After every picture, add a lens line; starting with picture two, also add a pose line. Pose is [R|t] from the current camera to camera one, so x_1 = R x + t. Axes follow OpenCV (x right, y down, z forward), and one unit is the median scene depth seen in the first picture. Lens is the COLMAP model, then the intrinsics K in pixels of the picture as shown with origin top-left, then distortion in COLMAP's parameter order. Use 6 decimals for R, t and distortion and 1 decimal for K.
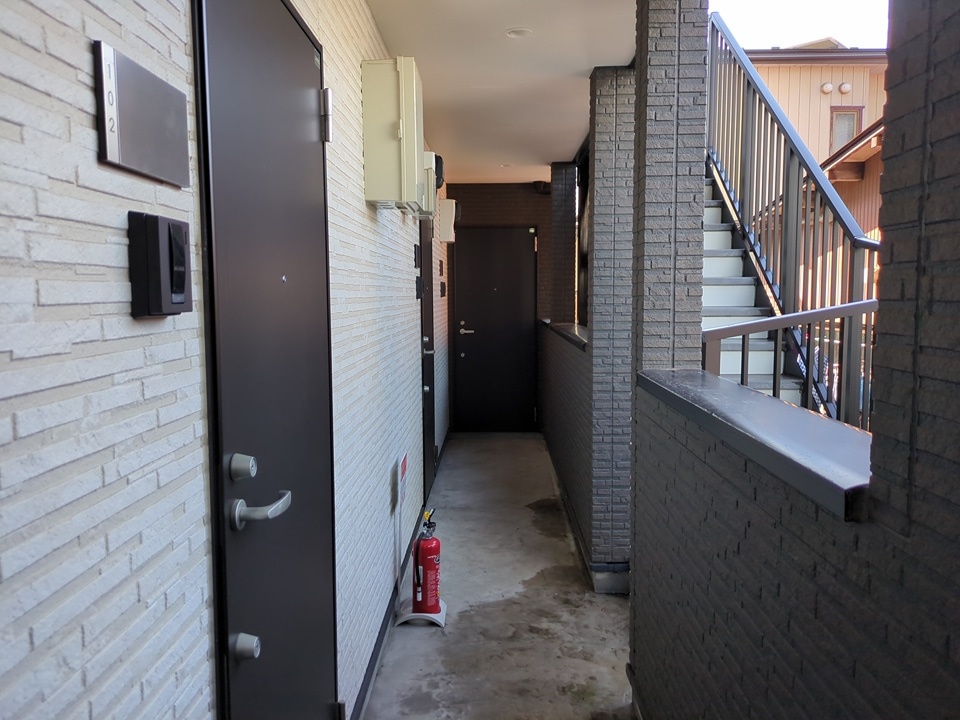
lens RADIAL K [[723.7, 0, 480.0], [0, 723.7, 360.0], [0, 0, 1]] dist [0.034869, -0.008393]
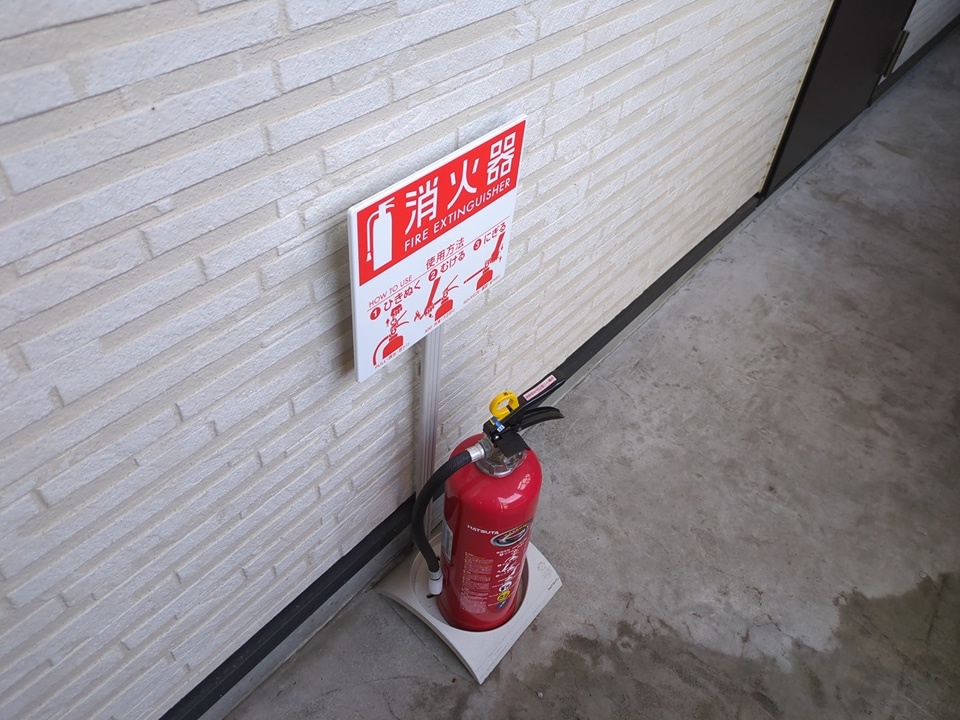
lens RADIAL K [[723.7, 0, 480.0], [0, 723.7, 360.0], [0, 0, 1]] dist [0.034869, -0.008393]
pose [[0.773908, 0.487031, -0.404805, 0.010272], [-0.130065, 0.747808, 0.651050, 0.032296], [0.619798, -0.451202, 0.642081, 0.696748]]
